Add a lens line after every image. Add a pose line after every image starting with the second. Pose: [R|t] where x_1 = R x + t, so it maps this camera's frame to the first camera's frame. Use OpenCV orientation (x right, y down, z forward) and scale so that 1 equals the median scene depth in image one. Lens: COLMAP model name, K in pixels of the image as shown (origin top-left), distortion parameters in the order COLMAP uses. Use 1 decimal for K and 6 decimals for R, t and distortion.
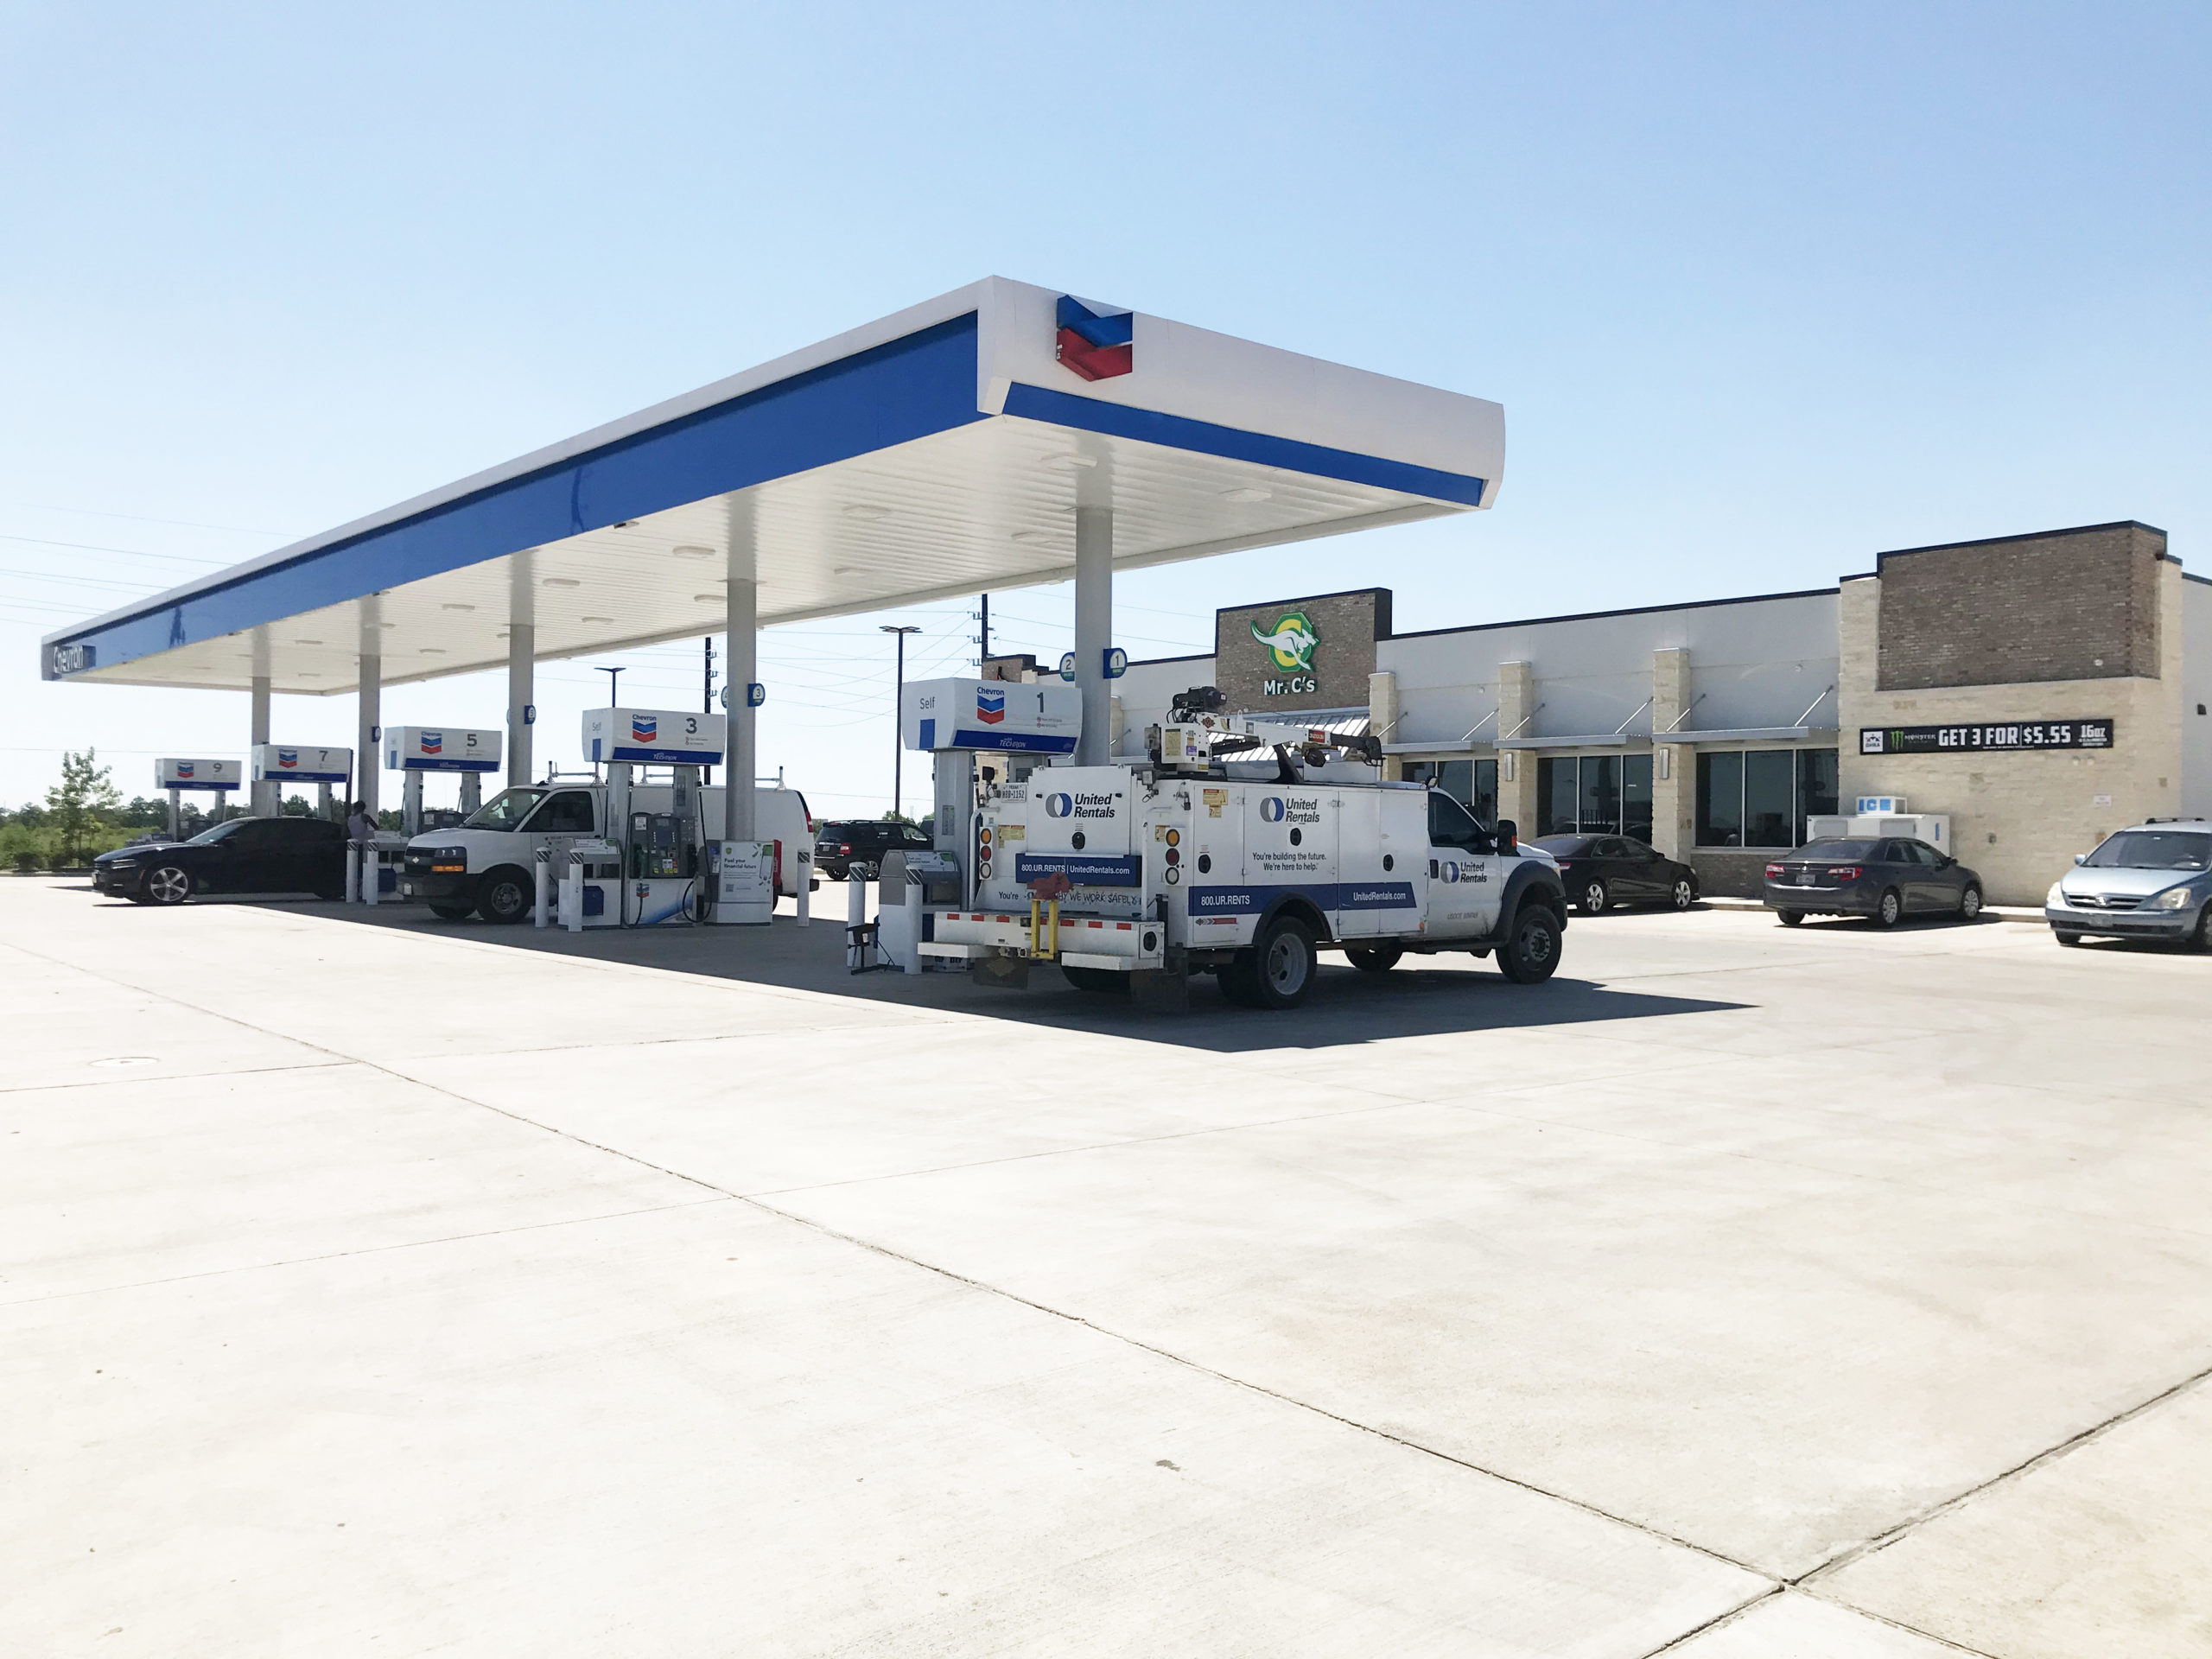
lens RADIAL K [[1806.3, 0, 1083.0], [0, 1806.3, 820.4], [0, 0, 1]] dist [0.013457, -0.005584]
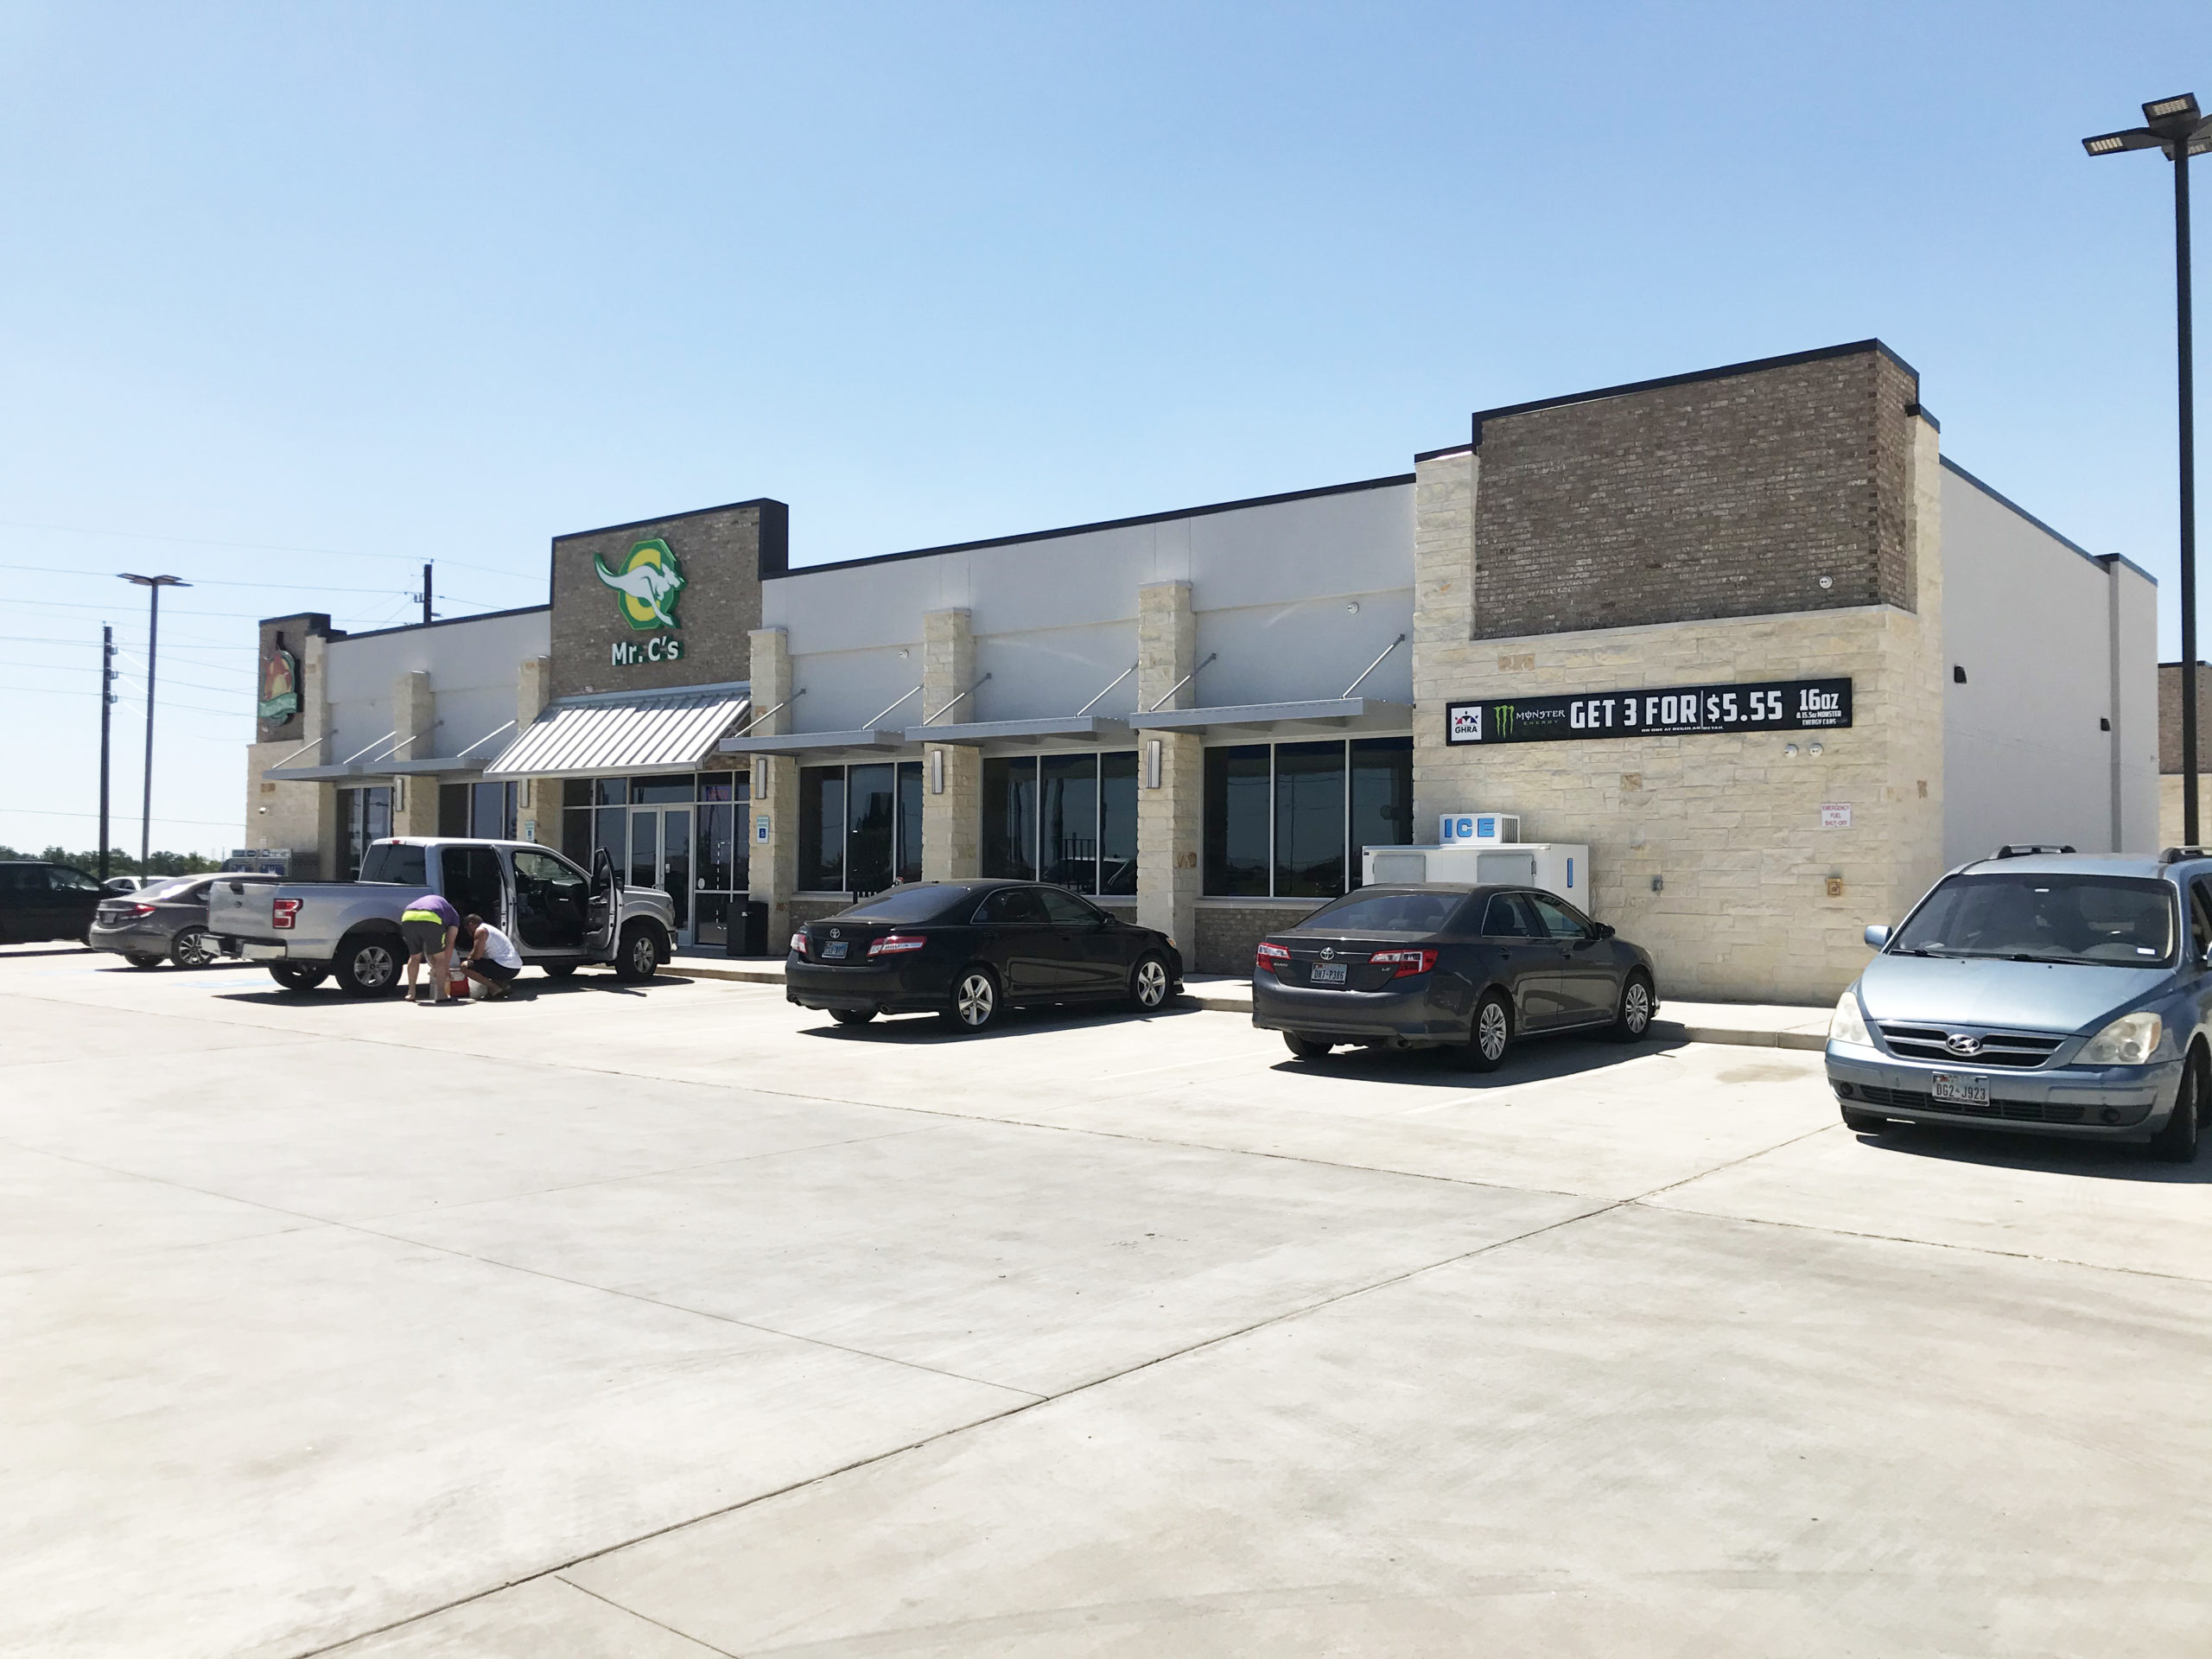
lens RADIAL K [[1806.3, 0, 1118.9], [0, 1806.3, 833.3], [0, 0, 1]] dist [0.013457, -0.005584]
pose [[0.977435, 0.002375, 0.211224, 0.201648], [0.000512, 0.999907, -0.013610, 0.001224], [-0.211237, 0.013411, 0.977343, 0.449770]]
